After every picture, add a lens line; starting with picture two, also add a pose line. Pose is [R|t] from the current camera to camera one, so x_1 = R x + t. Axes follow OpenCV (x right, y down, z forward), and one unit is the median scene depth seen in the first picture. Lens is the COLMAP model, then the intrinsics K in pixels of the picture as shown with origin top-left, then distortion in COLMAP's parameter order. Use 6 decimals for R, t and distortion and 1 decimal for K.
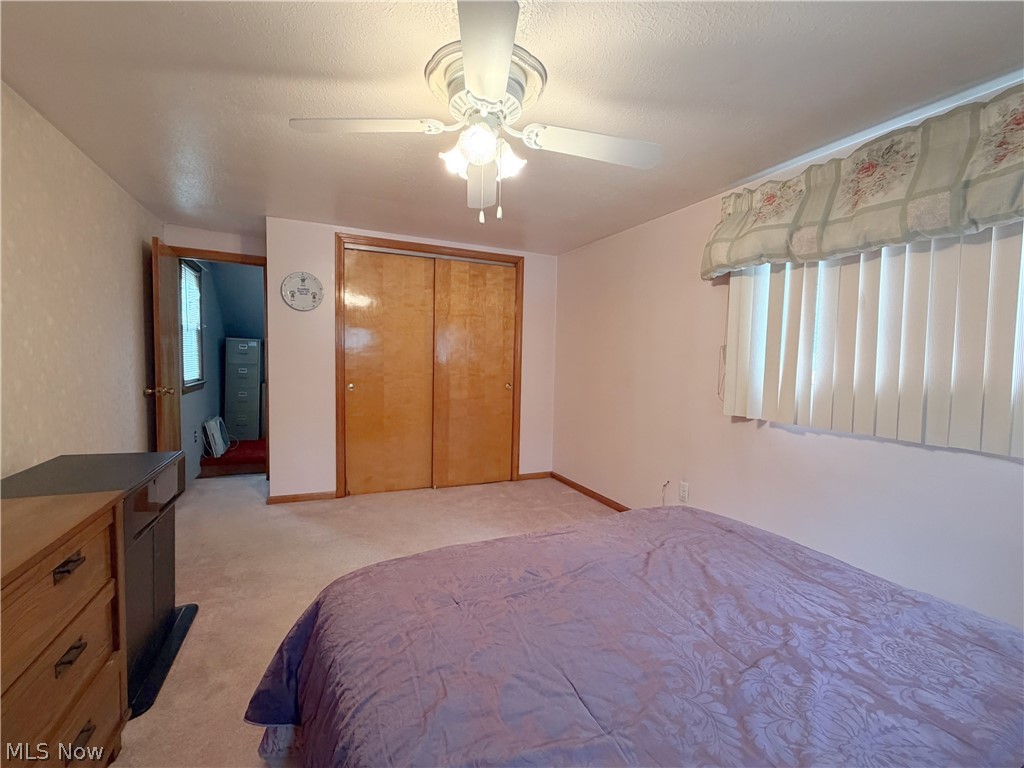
lens RADIAL K [[444.9, 0, 512.0], [0, 444.9, 382.8], [0, 0, 1]] dist [-0.000383, -0.000034]
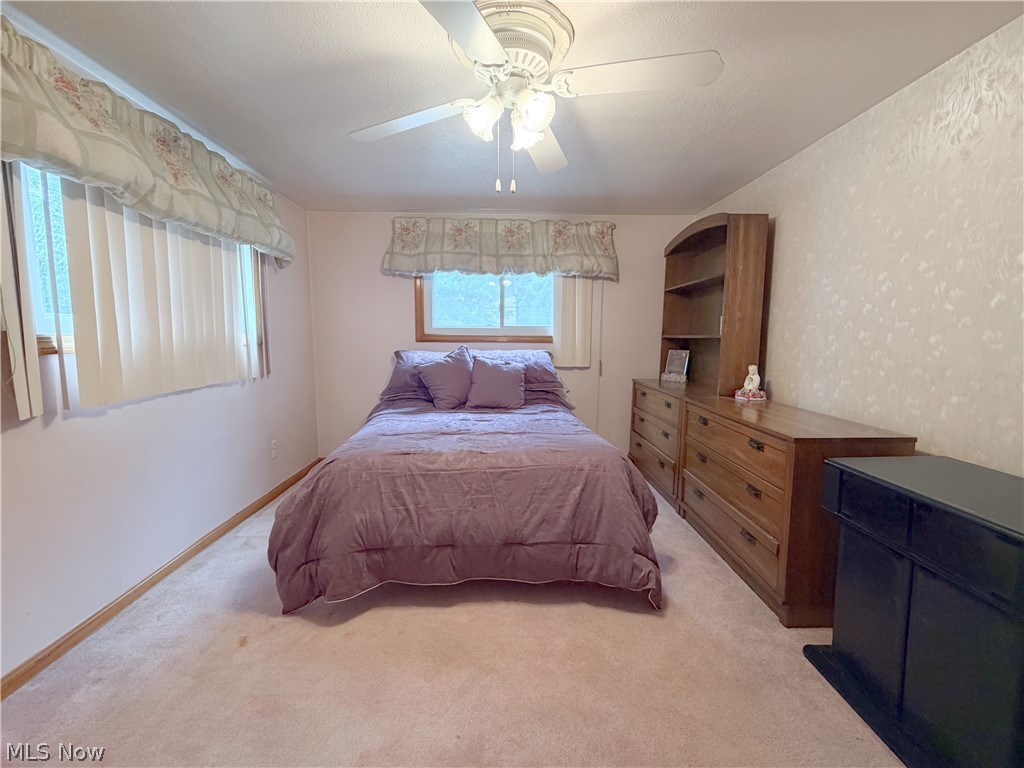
lens RADIAL K [[444.9, 0, 513.1], [0, 444.9, 379.0], [0, 0, 1]] dist [-0.000383, -0.000034]
pose [[-0.925461, -0.058320, 0.374327, -0.411050], [0.001045, 0.987683, 0.156464, -0.089654], [-0.378841, 0.145192, -0.914001, 1.757240]]
